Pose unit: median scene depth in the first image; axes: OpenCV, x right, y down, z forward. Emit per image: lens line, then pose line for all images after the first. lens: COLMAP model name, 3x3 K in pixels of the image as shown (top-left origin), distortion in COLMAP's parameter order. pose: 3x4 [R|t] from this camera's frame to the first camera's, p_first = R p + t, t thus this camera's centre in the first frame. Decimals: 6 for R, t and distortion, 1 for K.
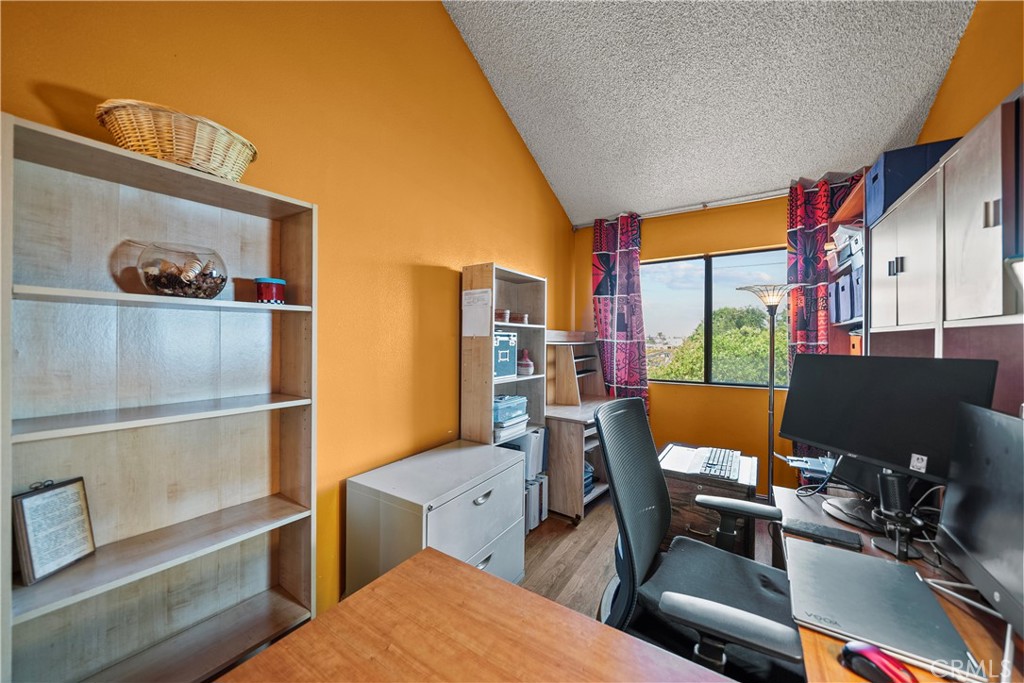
lens RADIAL K [[371.7, 0, 511.8], [0, 371.7, 338.1], [0, 0, 1]] dist [-0.004761, -0.000306]
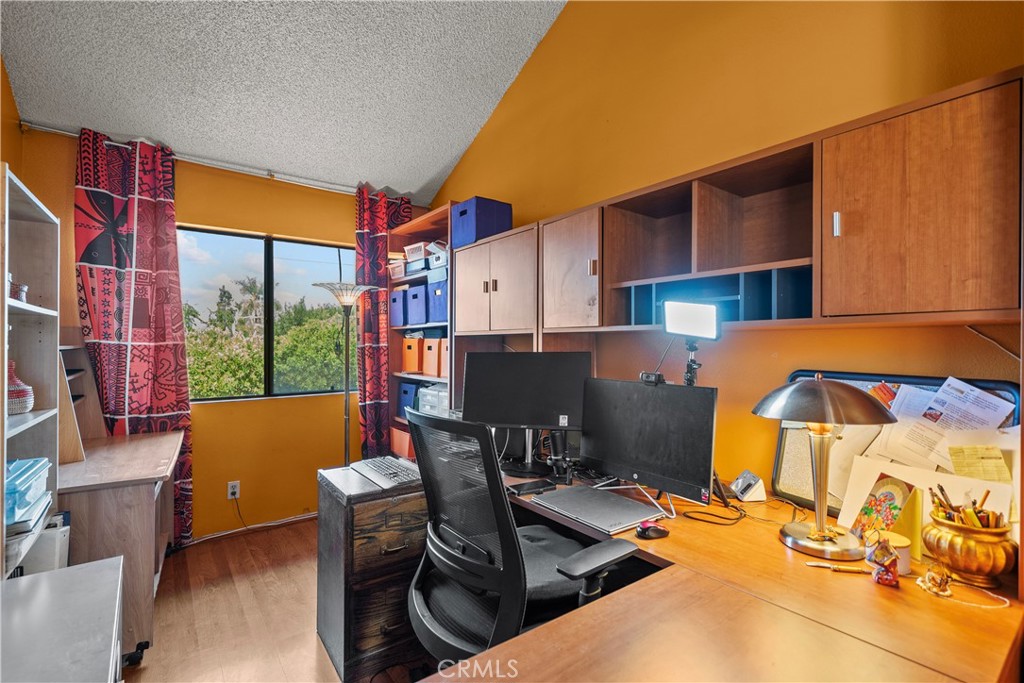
lens RADIAL K [[461.5, 0, 509.2], [0, 461.5, 341.5], [0, 0, 1]] dist [0.000828, -0.000117]
pose [[0.344550, 0.002647, 0.938764, -0.262672], [-0.003521, 0.999993, -0.001527, 0.004861], [-0.938761, -0.002779, 0.344557, 0.187063]]
